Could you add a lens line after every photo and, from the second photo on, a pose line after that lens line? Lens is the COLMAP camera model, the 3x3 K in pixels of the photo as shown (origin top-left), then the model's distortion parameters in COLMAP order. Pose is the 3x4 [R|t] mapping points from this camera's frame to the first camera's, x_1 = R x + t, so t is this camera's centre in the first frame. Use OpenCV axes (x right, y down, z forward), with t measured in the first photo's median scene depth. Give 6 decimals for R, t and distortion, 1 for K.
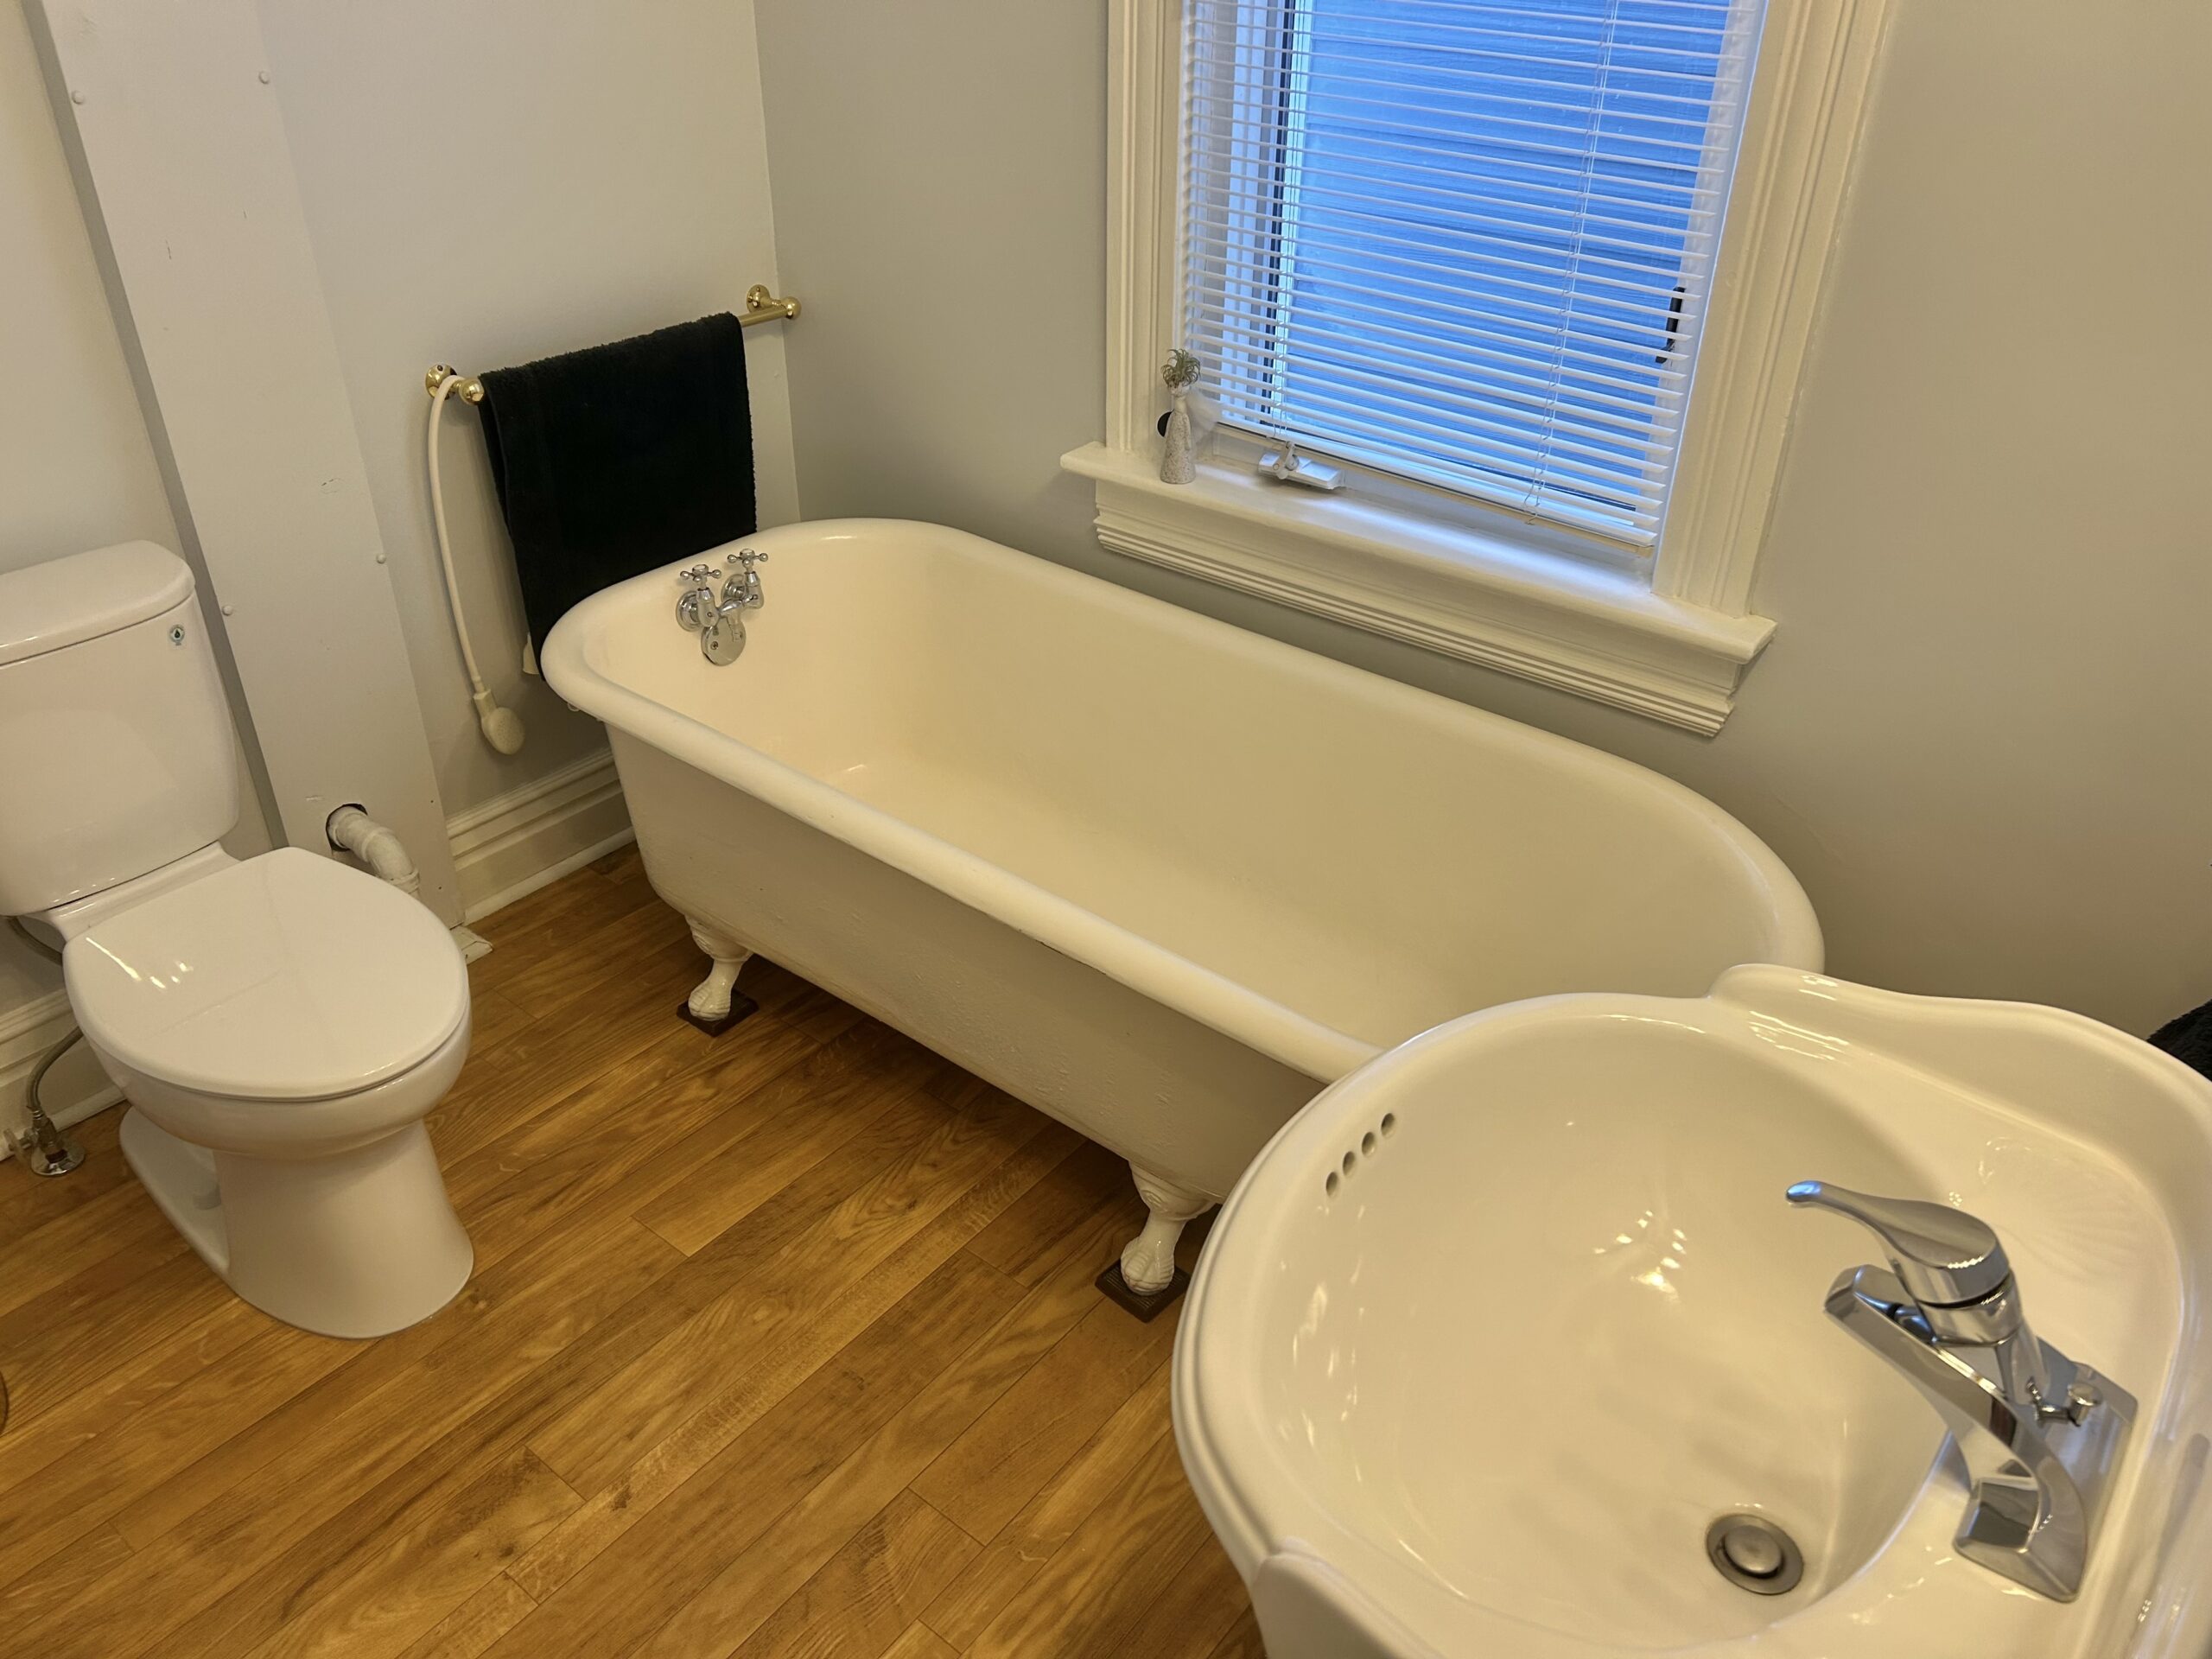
lens RADIAL K [[1658.6, 0, 1117.8], [0, 1658.6, 831.7], [0, 0, 1]] dist [0.045642, -0.048674]
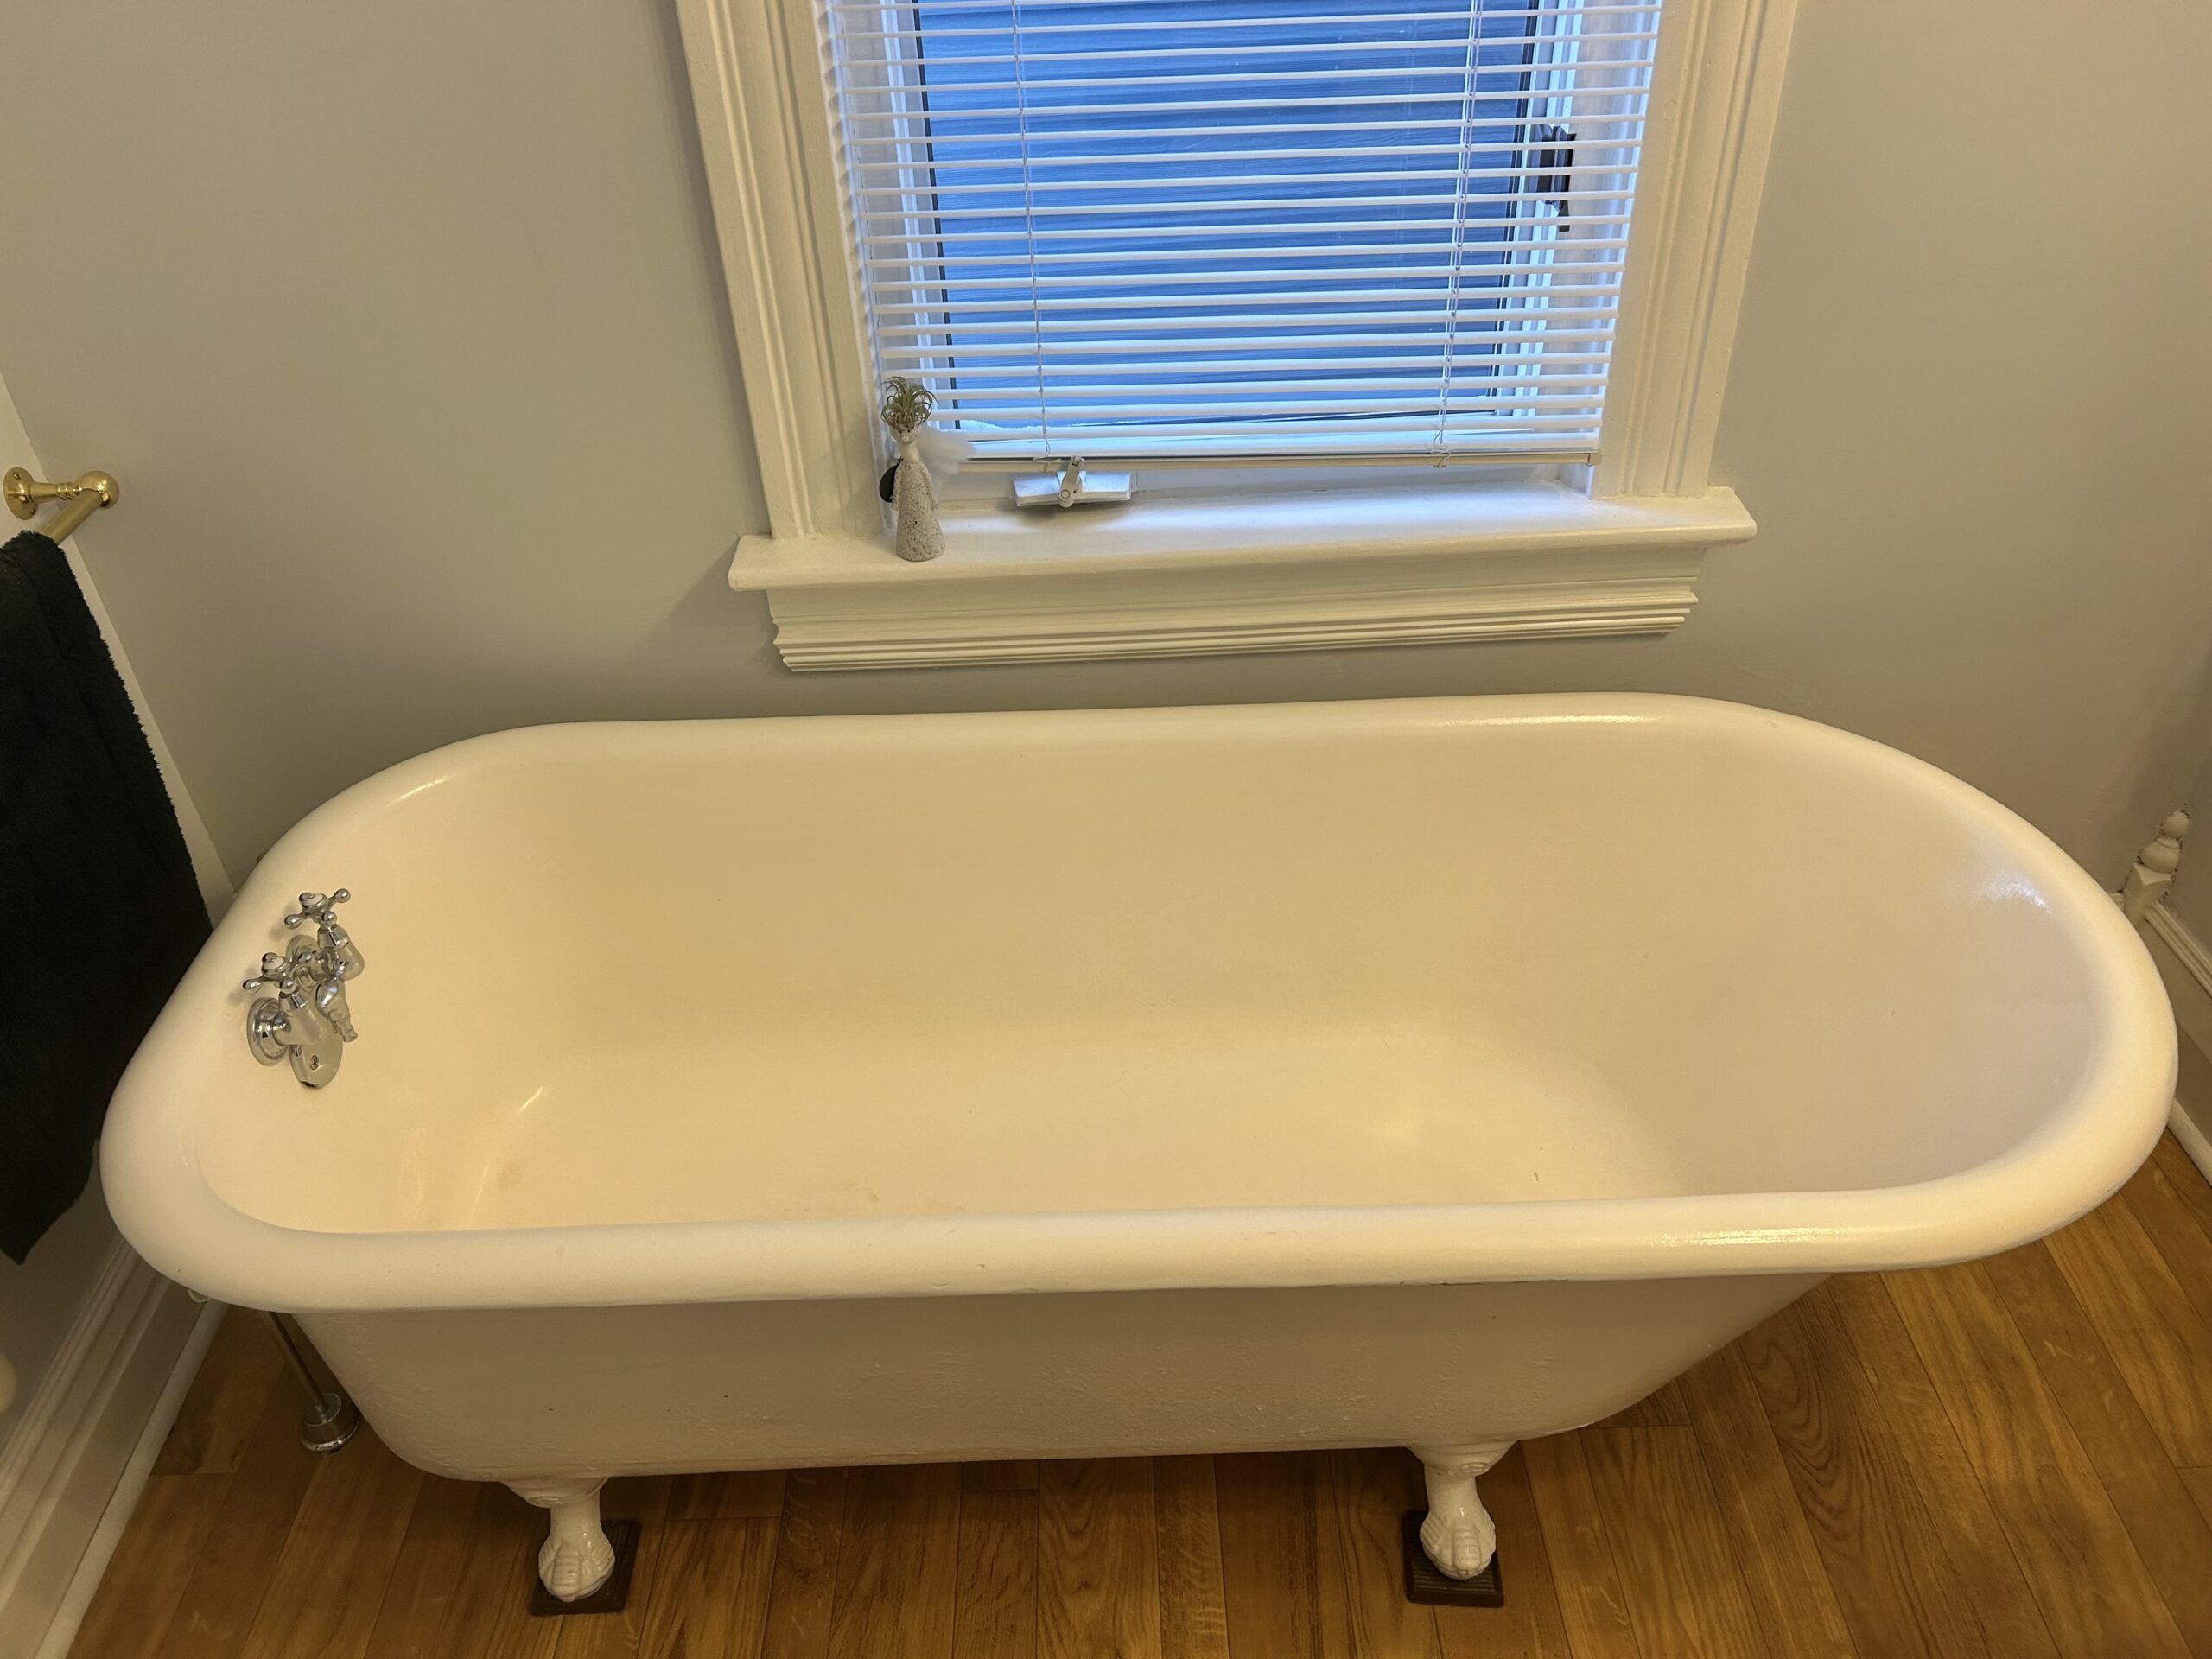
lens RADIAL K [[1658.6, 0, 1111.3], [0, 1658.6, 823.1], [0, 0, 1]] dist [0.045642, -0.048674]
pose [[0.773145, -0.410511, 0.483453, -0.293875], [0.375498, 0.910591, 0.172701, -0.198503], [-0.511124, 0.048013, 0.858165, 0.351480]]
